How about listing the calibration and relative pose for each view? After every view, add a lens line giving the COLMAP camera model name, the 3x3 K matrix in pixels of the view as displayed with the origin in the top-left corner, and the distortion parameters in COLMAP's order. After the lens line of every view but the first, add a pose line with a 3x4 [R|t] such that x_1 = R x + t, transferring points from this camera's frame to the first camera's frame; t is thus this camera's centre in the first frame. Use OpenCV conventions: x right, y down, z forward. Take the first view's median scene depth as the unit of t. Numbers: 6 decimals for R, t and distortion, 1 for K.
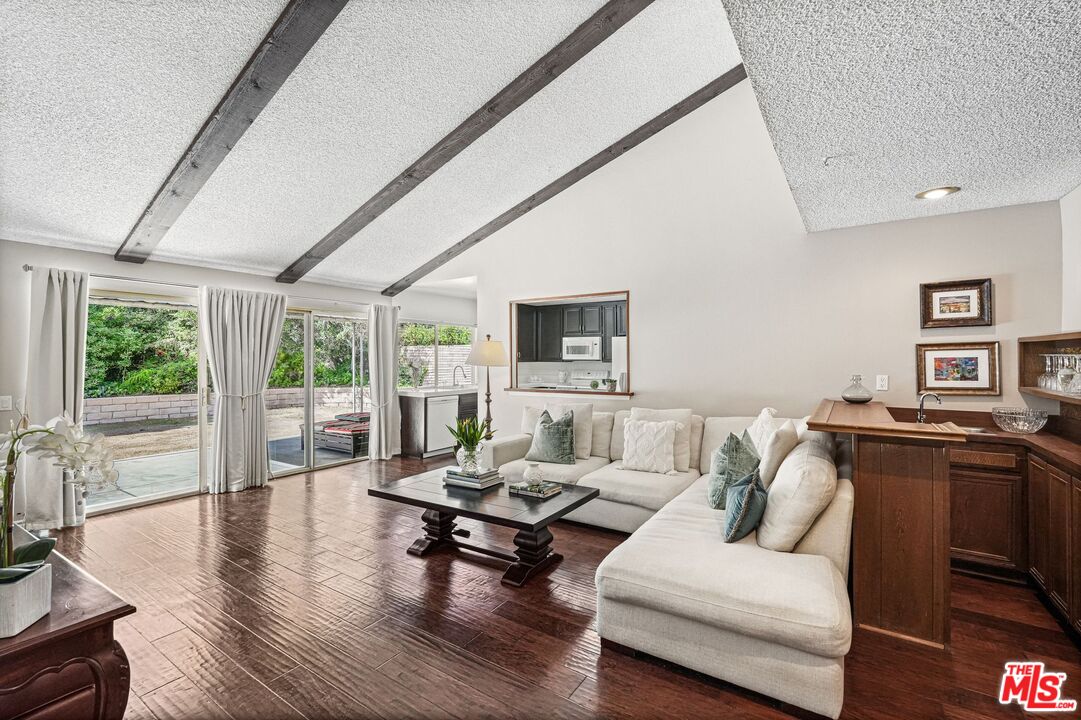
lens RADIAL K [[477.3, 0, 535.6], [0, 477.3, 358.1], [0, 0, 1]] dist [-0.007266, 0.002905]
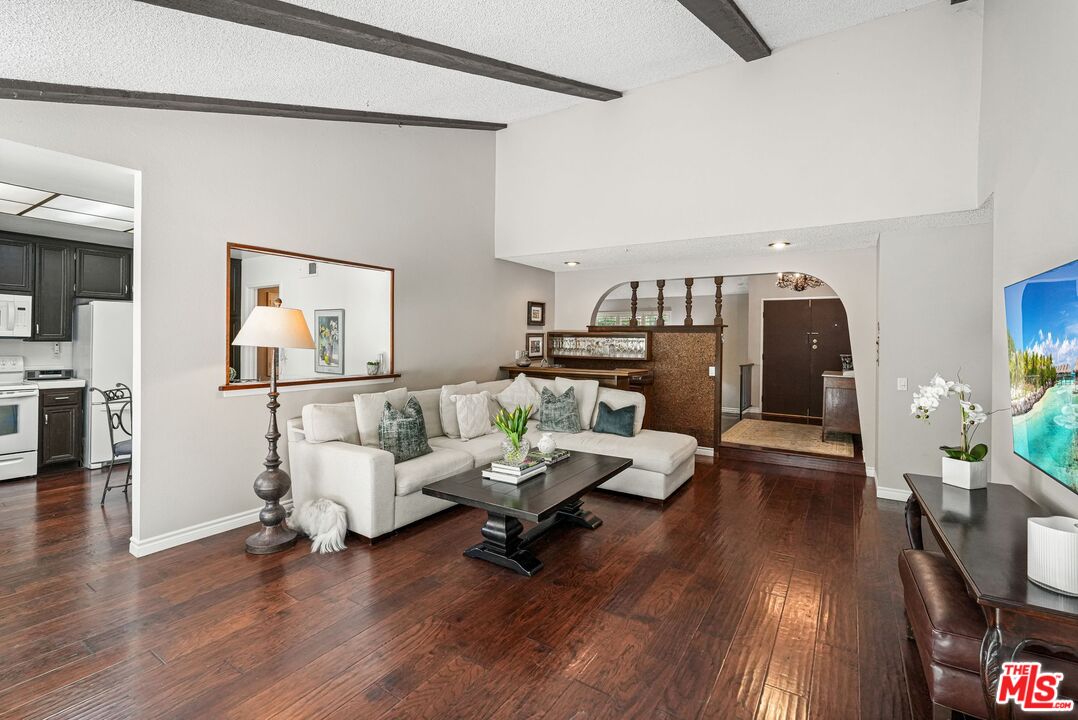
lens RADIAL K [[476.0, 0, 529.3], [0, 476.0, 341.3], [0, 0, 1]] dist [-0.007266, 0.002905]
pose [[-0.008740, 0.001566, 0.999961, -0.470559], [-0.013329, 0.999910, -0.001682, 0.002081], [-0.999873, -0.013344, -0.008718, 0.448692]]
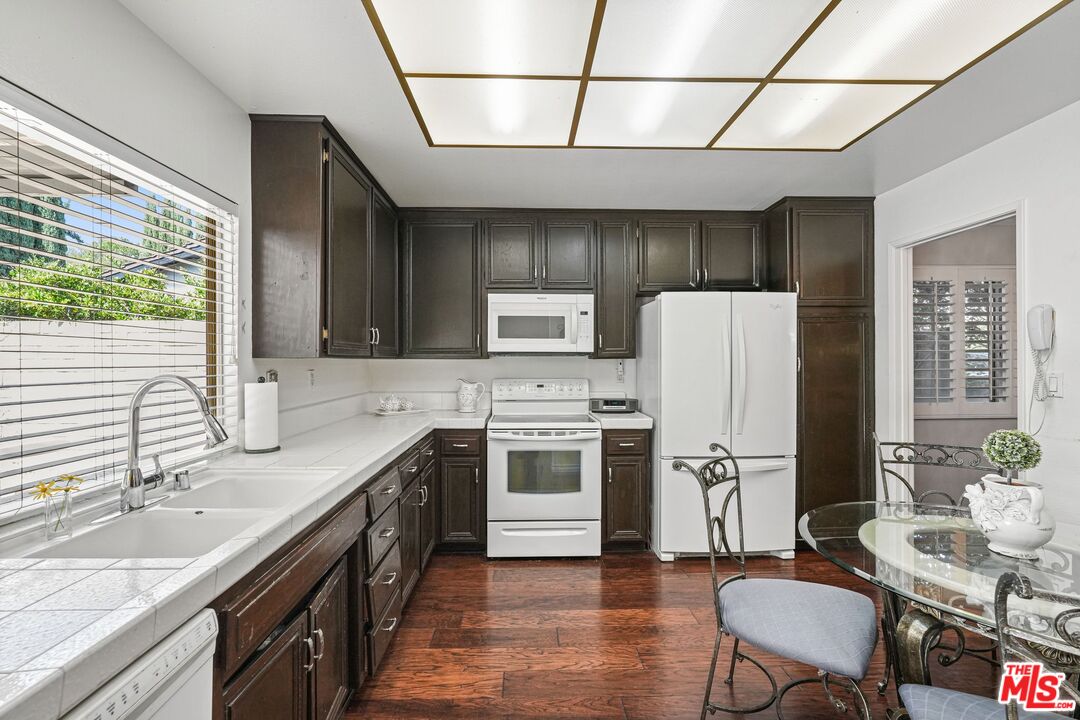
lens RADIAL K [[476.9, 0, 538.1], [0, 476.9, 362.2], [0, 0, 1]] dist [-0.007266, 0.002905]
pose [[0.814722, -0.006191, 0.579819, -0.147871], [0.002584, 0.999972, 0.007046, 0.009822], [-0.579846, -0.004242, 0.814715, 0.760584]]
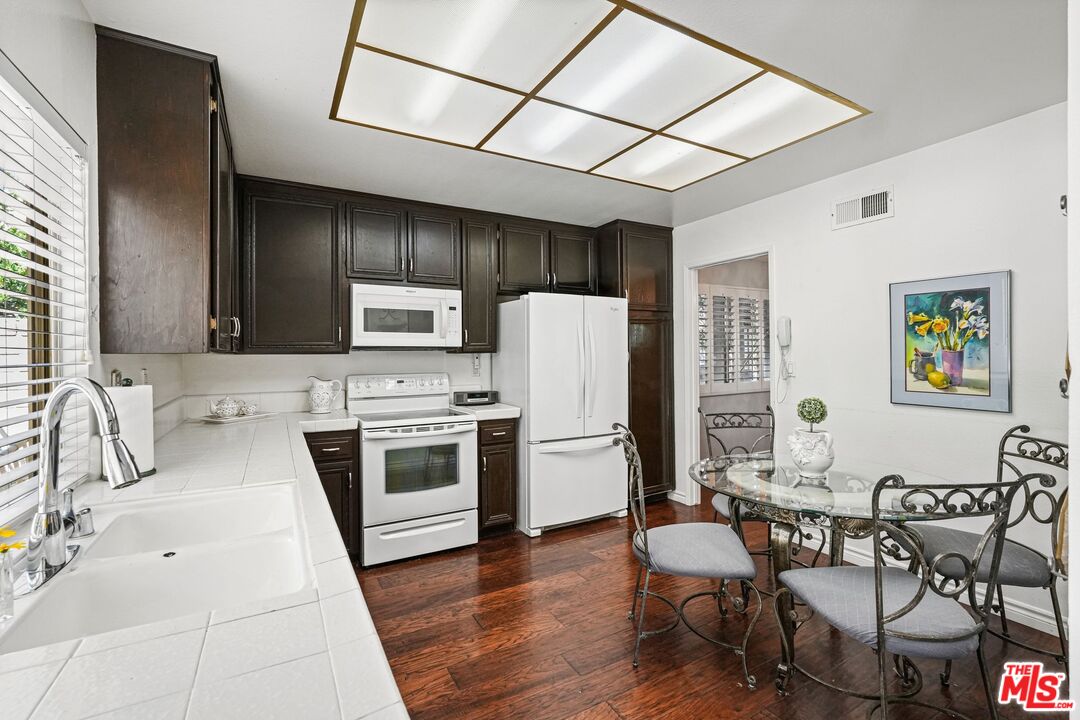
lens RADIAL K [[476.9, 0, 539.0], [0, 476.9, 354.5], [0, 0, 1]] dist [-0.007266, 0.002905]
pose [[0.453101, -0.007269, 0.891430, -0.218988], [0.006702, 0.999966, 0.004747, 0.009437], [-0.891434, 0.003824, 0.453134, 0.818814]]
